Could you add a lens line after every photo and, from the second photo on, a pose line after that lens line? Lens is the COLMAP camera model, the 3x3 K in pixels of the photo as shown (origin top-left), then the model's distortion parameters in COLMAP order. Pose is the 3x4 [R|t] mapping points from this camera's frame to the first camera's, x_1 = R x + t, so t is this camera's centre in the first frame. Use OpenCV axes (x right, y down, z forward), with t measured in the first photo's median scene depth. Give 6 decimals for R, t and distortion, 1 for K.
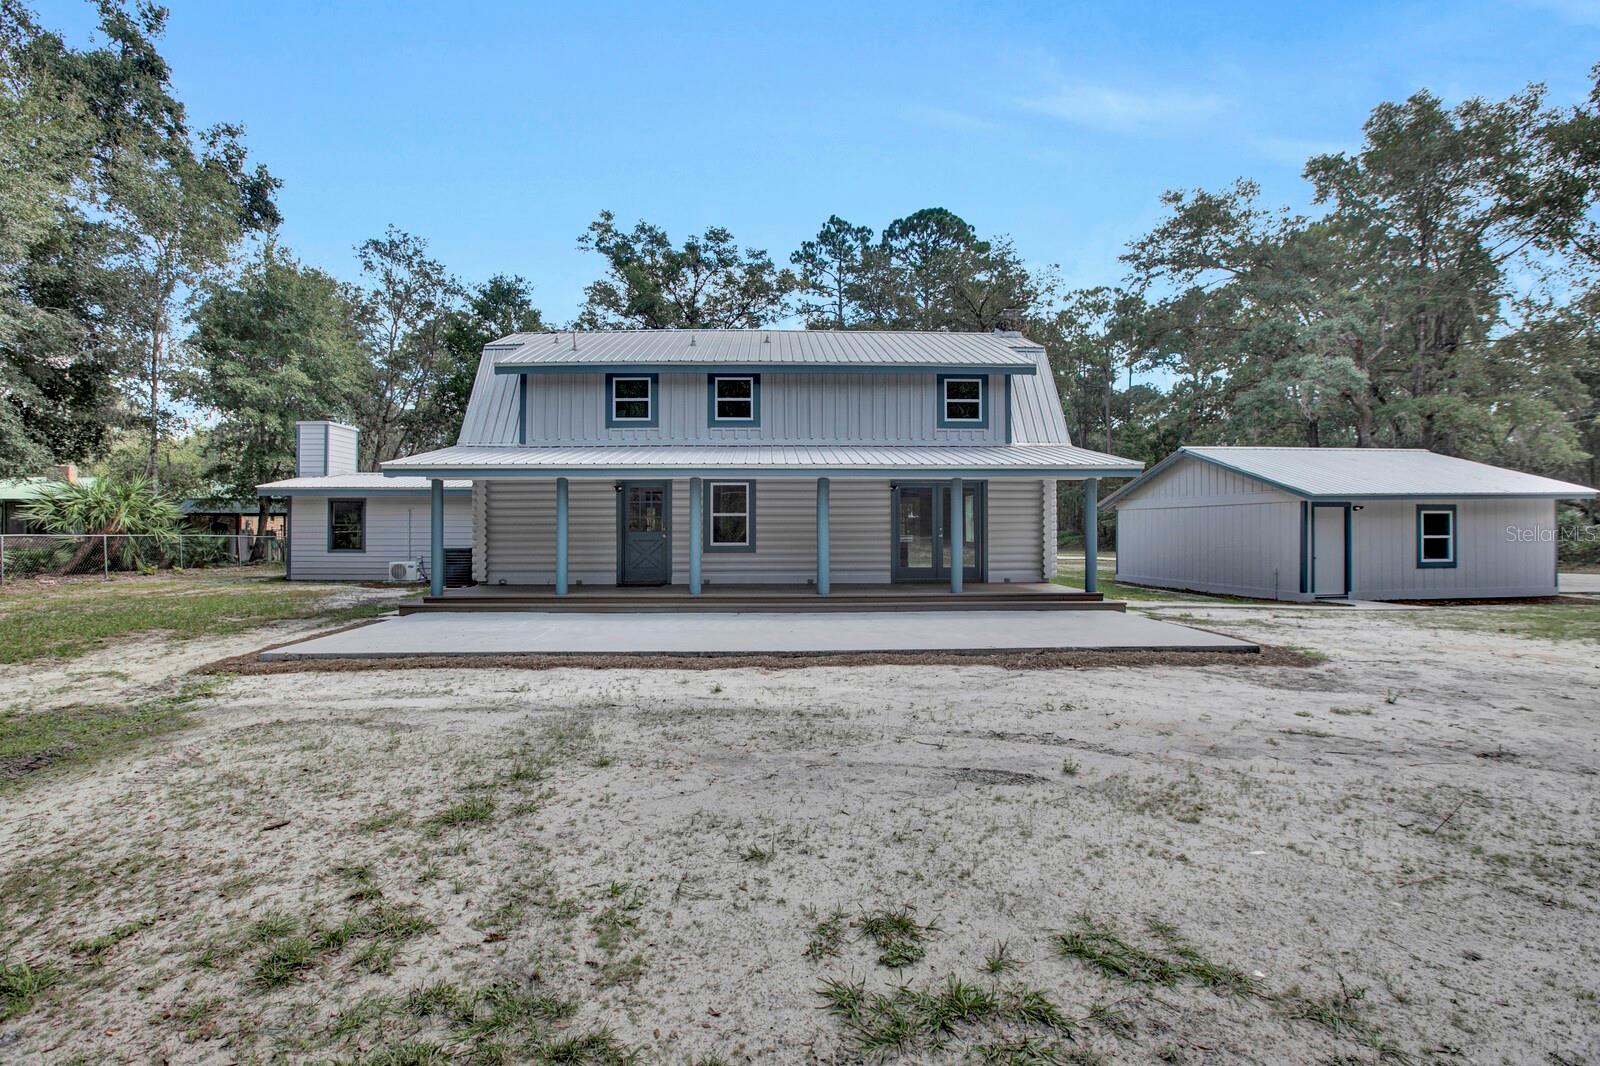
lens RADIAL K [[742.5, 0, 800.0], [0, 742.5, 532.0], [0, 0, 1]] dist [-0.026818, 0.011117]
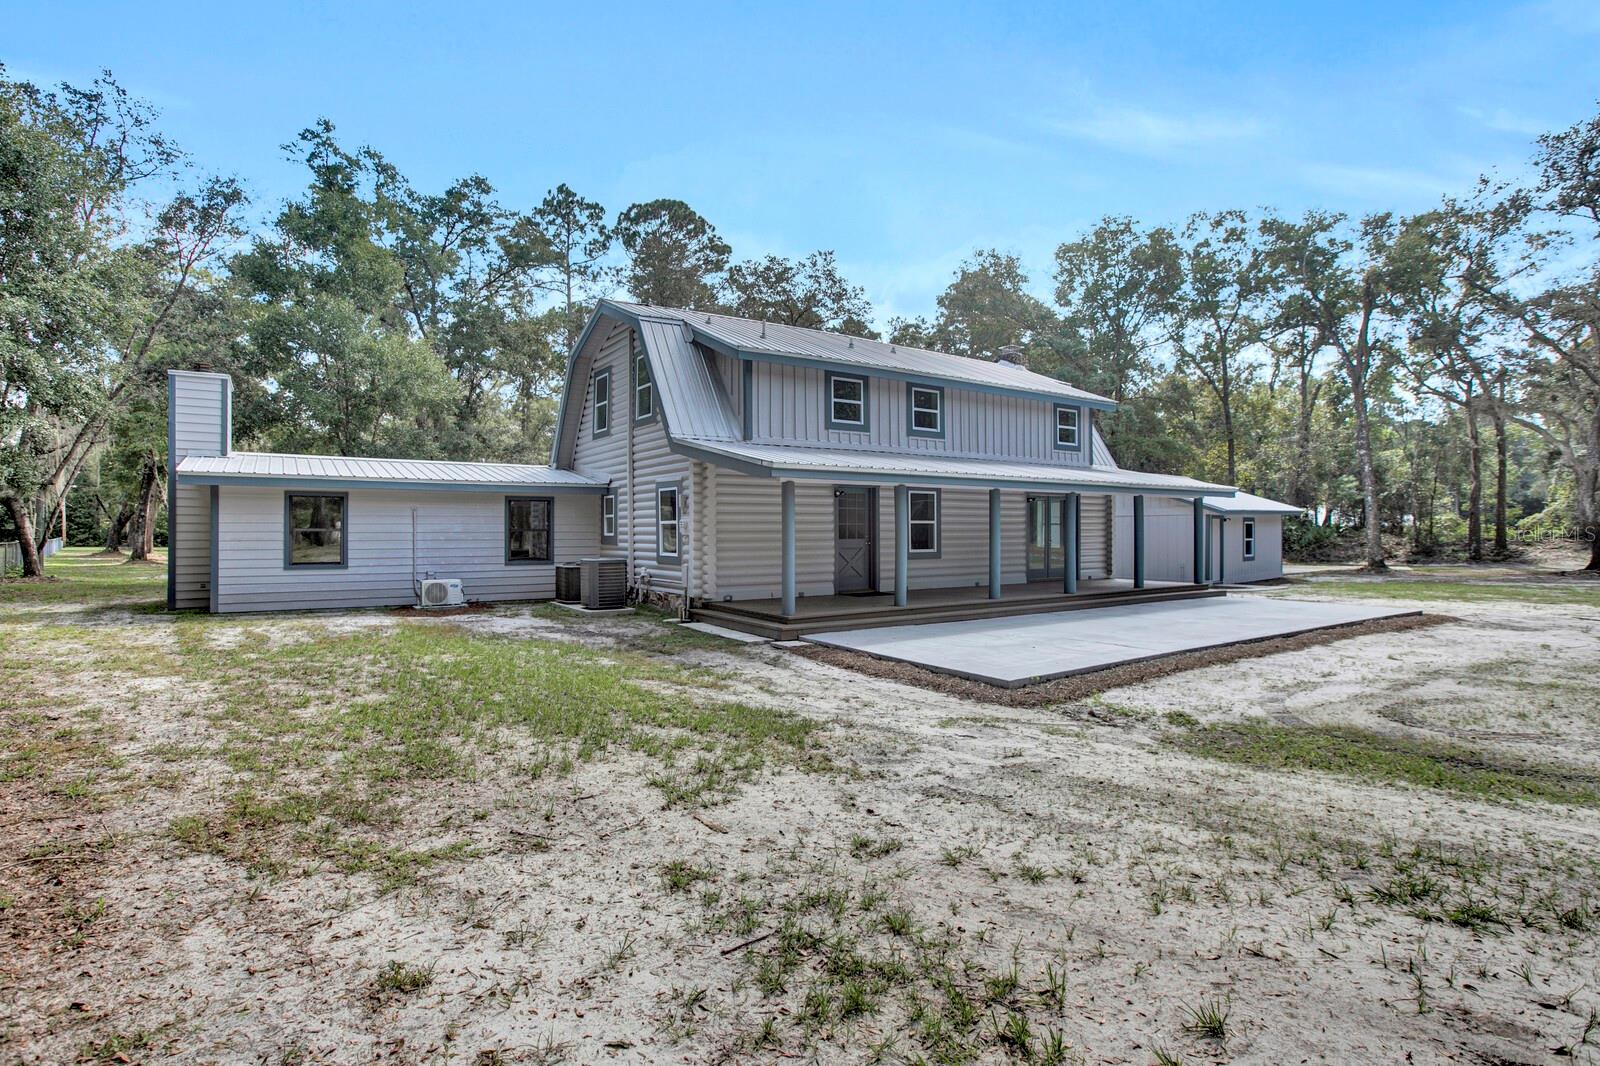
lens RADIAL K [[785.8, 0, 799.1], [0, 785.8, 531.8], [0, 0, 1]] dist [-0.020240, -0.000141]
pose [[0.852711, 0.001993, 0.522379, -0.806844], [-0.000232, 0.999994, -0.003436, -0.006095], [-0.522383, 0.002809, 0.852706, 0.162511]]
